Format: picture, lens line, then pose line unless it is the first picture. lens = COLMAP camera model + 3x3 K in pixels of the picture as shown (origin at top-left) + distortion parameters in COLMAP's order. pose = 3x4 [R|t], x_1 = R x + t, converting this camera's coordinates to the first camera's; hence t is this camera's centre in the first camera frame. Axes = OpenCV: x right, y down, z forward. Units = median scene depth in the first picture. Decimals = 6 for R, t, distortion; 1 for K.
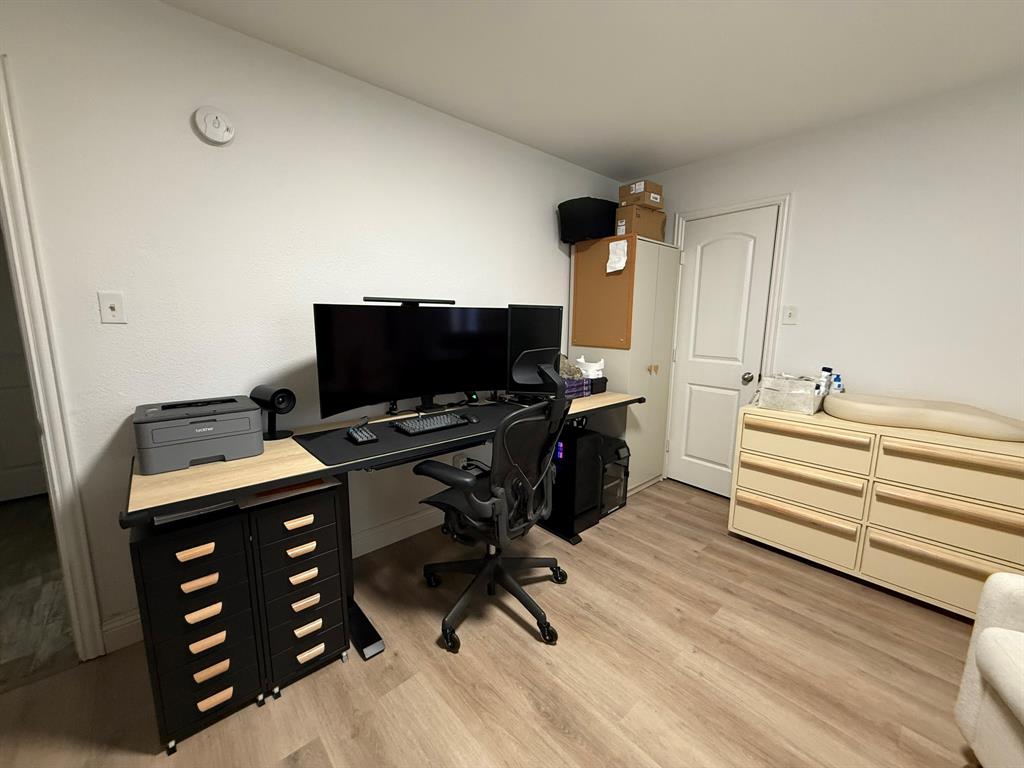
lens RADIAL K [[407.7, 0, 513.6], [0, 407.7, 382.3], [0, 0, 1]] dist [-0.000262, 0.000382]
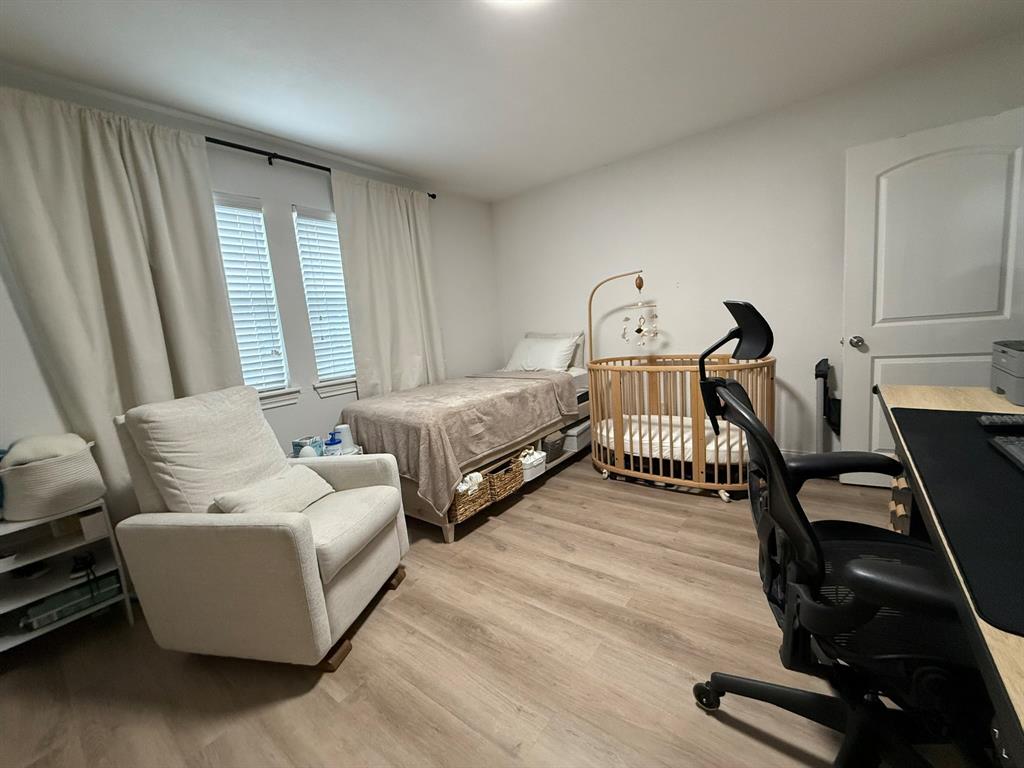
lens RADIAL K [[407.7, 0, 512.6], [0, 407.7, 381.6], [0, 0, 1]] dist [-0.000262, 0.000382]
pose [[-0.980978, 0.106190, -0.162501, 0.439187], [0.057023, 0.957815, 0.281670, -0.132183], [0.185556, 0.267045, -0.945651, 1.313293]]
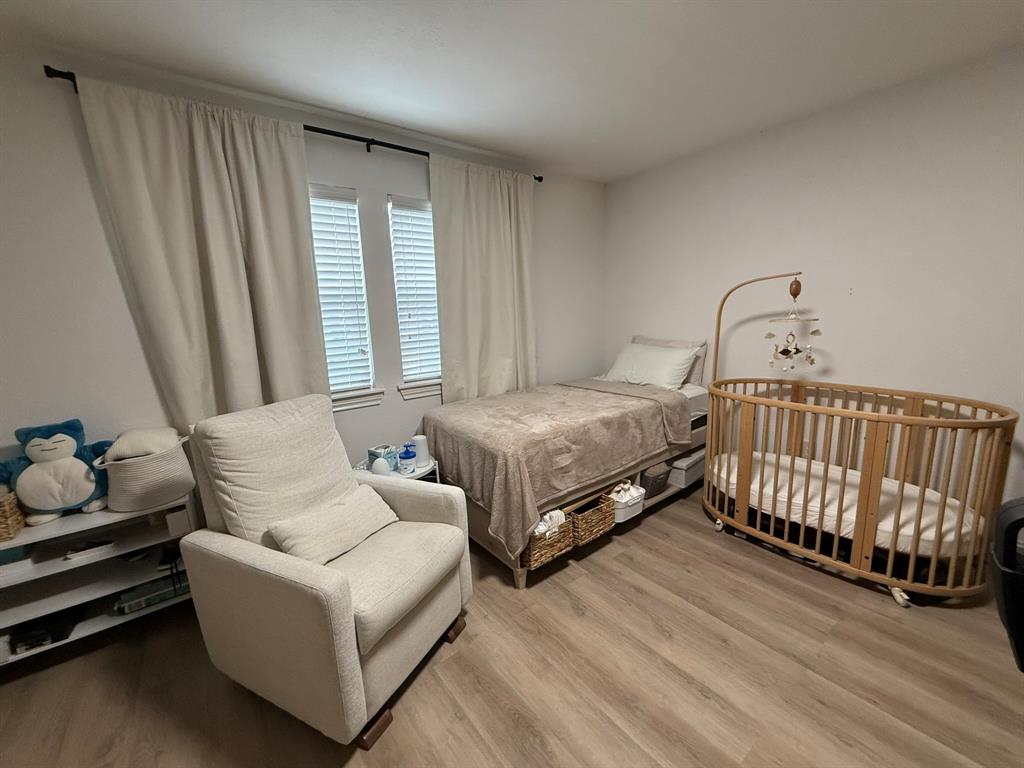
lens RADIAL K [[407.7, 0, 511.4], [0, 407.7, 382.5], [0, 0, 1]] dist [-0.000262, 0.000382]
pose [[-0.996217, 0.023860, 0.083564, 0.396990], [0.048943, 0.948617, 0.312620, -0.180331], [-0.071811, 0.315527, -0.946195, 1.084575]]
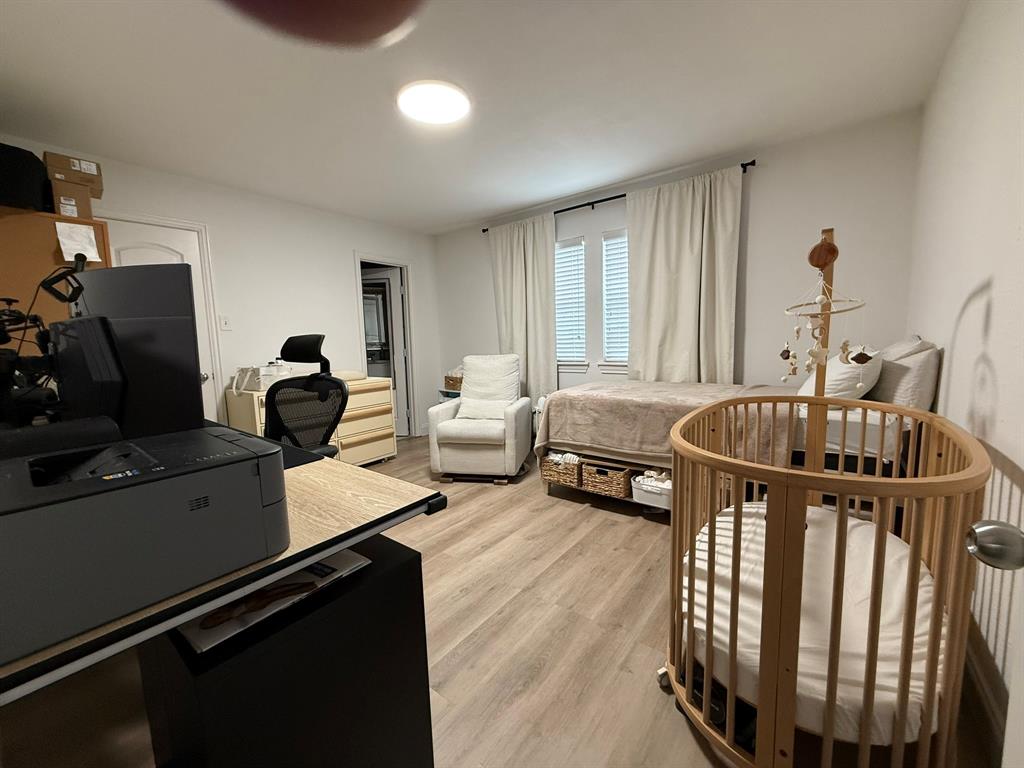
lens RADIAL K [[407.7, 0, 512.4], [0, 407.7, 383.2], [0, 0, 1]] dist [-0.000262, 0.000382]
pose [[-0.177216, -0.102156, 0.978856, -1.060750], [0.177382, 0.974995, 0.133867, 0.006916], [-0.968055, 0.197355, -0.154664, 0.524761]]
